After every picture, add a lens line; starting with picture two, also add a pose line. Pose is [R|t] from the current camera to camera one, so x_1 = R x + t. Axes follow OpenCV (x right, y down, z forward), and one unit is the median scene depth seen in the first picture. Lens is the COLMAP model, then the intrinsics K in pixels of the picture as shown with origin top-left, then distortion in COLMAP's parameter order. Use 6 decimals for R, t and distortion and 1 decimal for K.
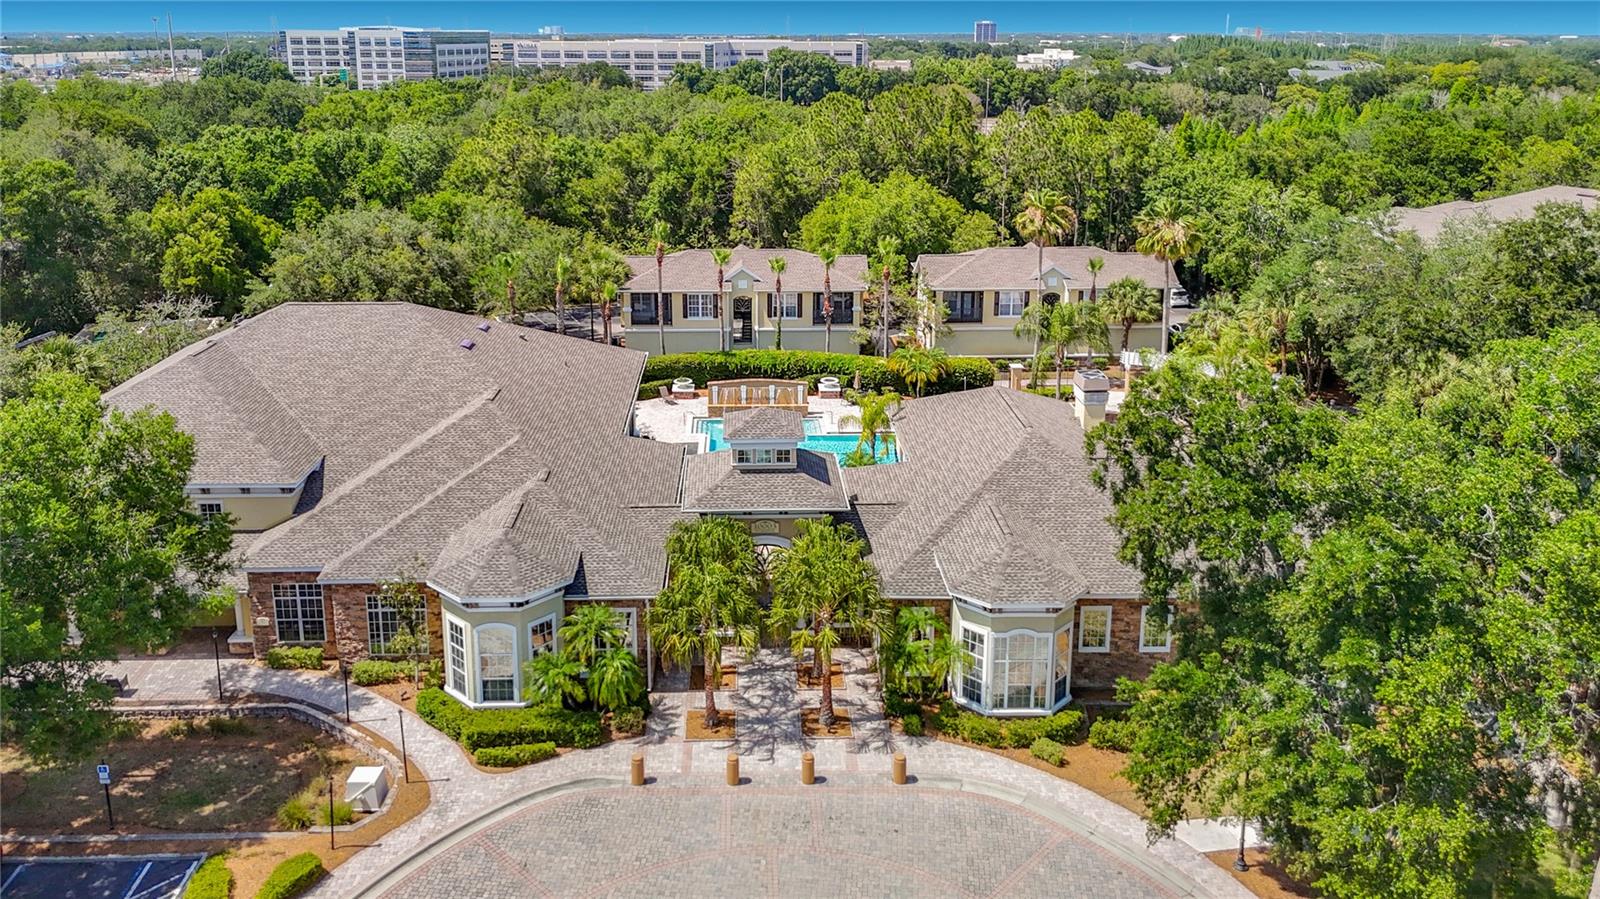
lens RADIAL K [[1179.3, 0, 787.8], [0, 1179.3, 419.1], [0, 0, 1]] dist [0.103708, -0.108995]
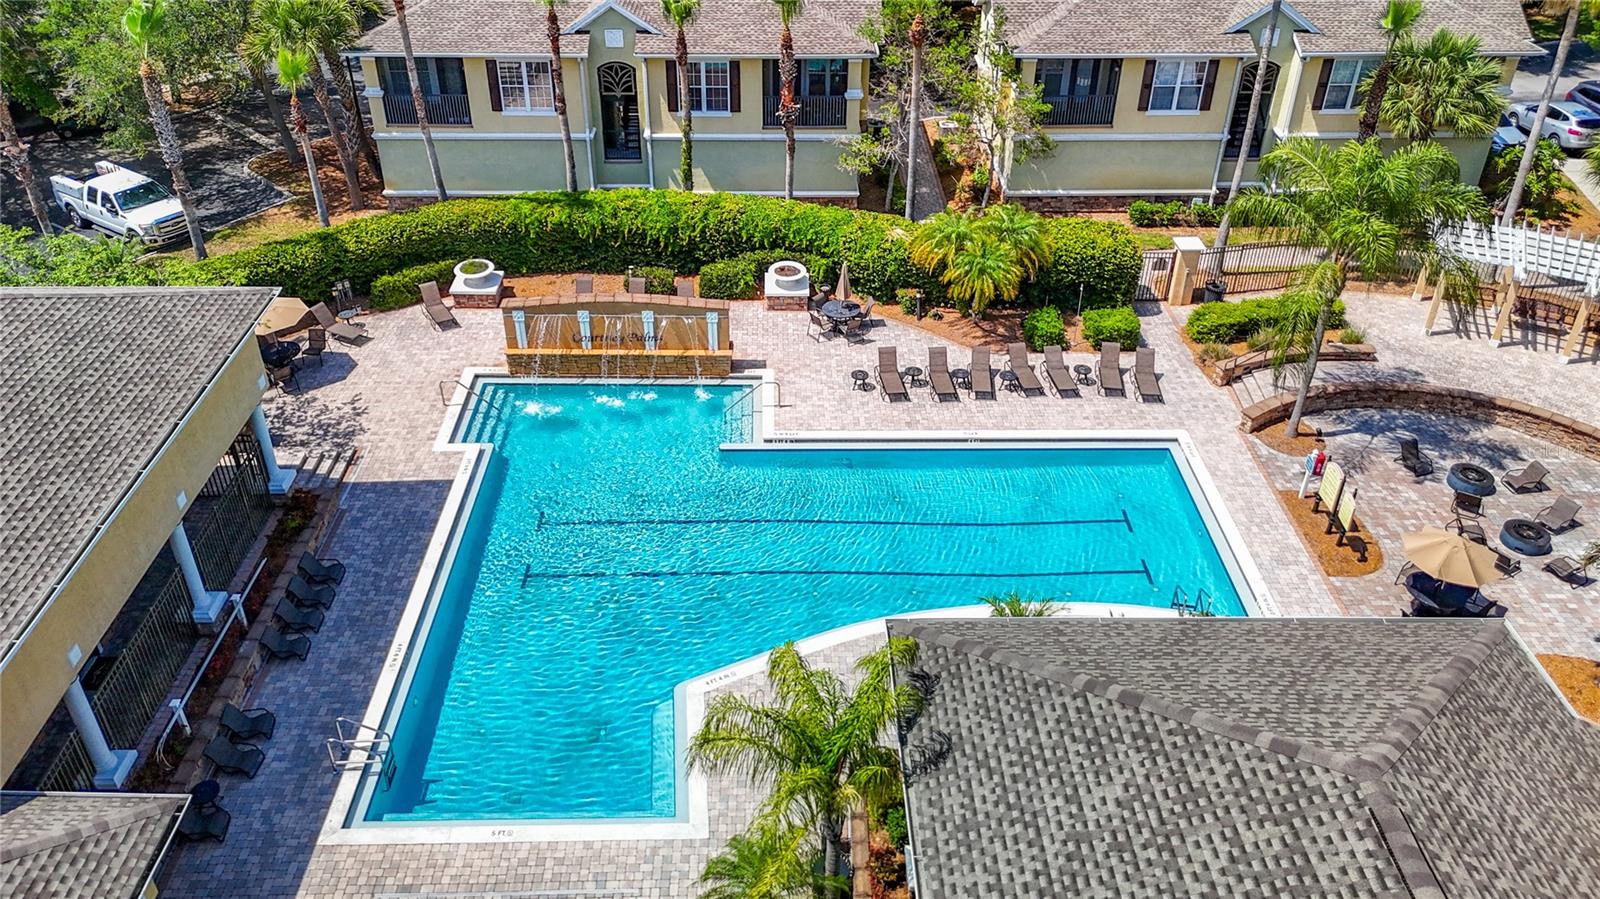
lens RADIAL K [[1179.3, 0, 787.8], [0, 1179.3, 419.1], [0, 0, 1]] dist [0.103708, -0.108995]
pose [[0.999660, 0.017893, -0.018962, 0.042988], [-0.011949, 0.960865, 0.276760, -0.100173], [0.023172, -0.276440, 0.960752, 0.496390]]
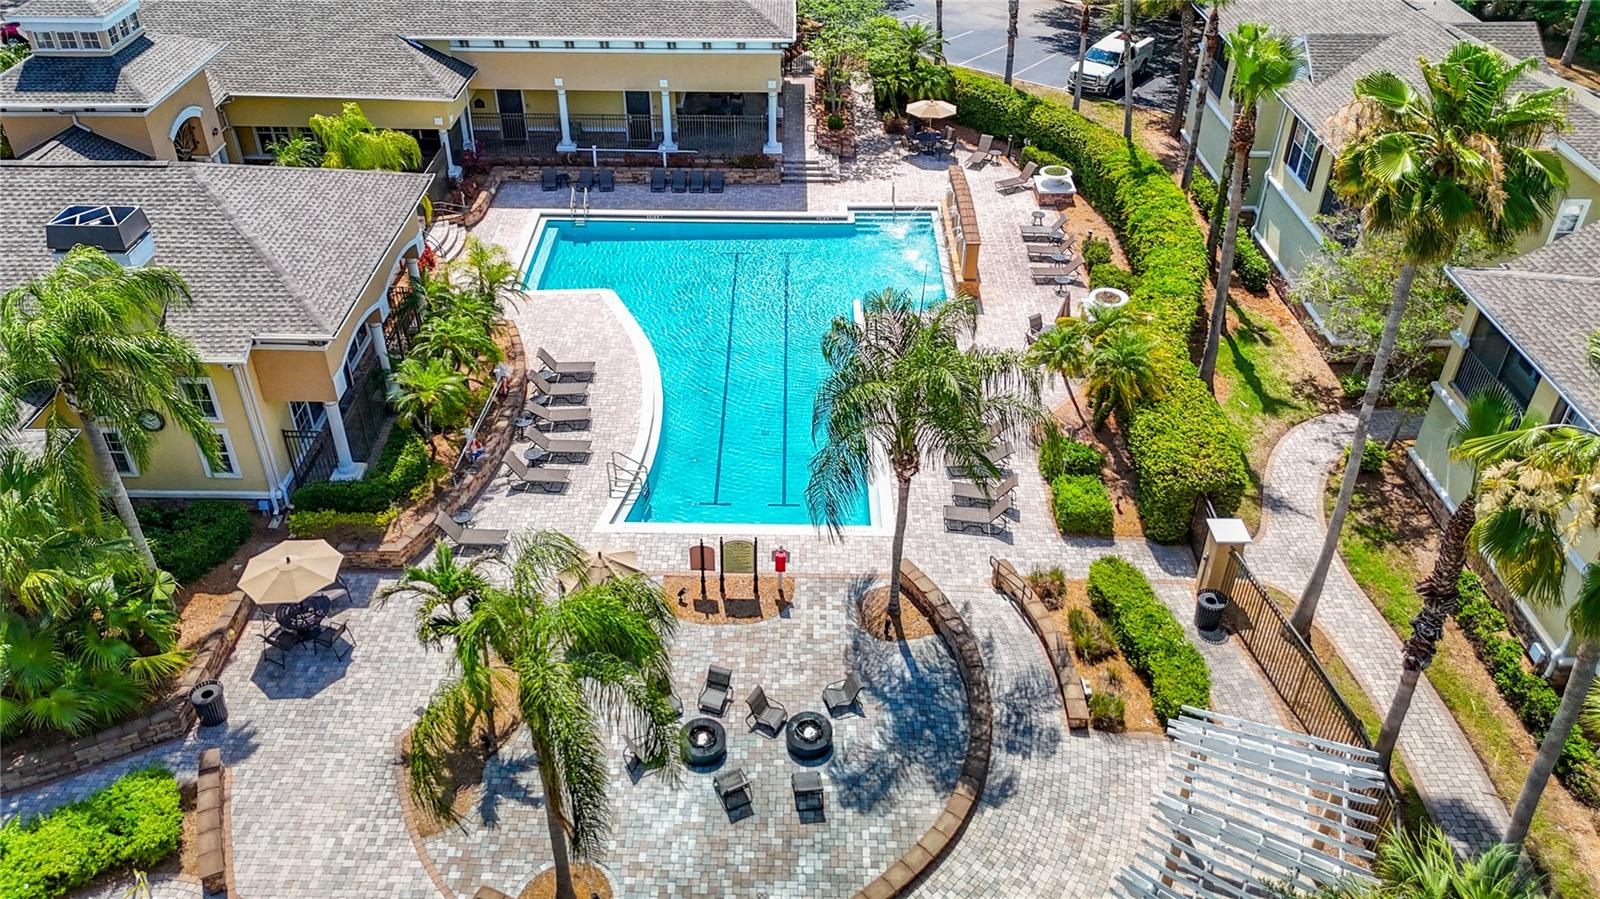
lens RADIAL K [[1179.3, 0, 787.8], [0, 1179.3, 419.1], [0, 0, 1]] dist [0.103708, -0.108995]
pose [[-0.050176, 0.571425, -0.819119, 0.438629], [-0.308554, 0.771162, 0.556870, -0.209449], [0.949882, 0.280684, 0.137622, 0.776539]]
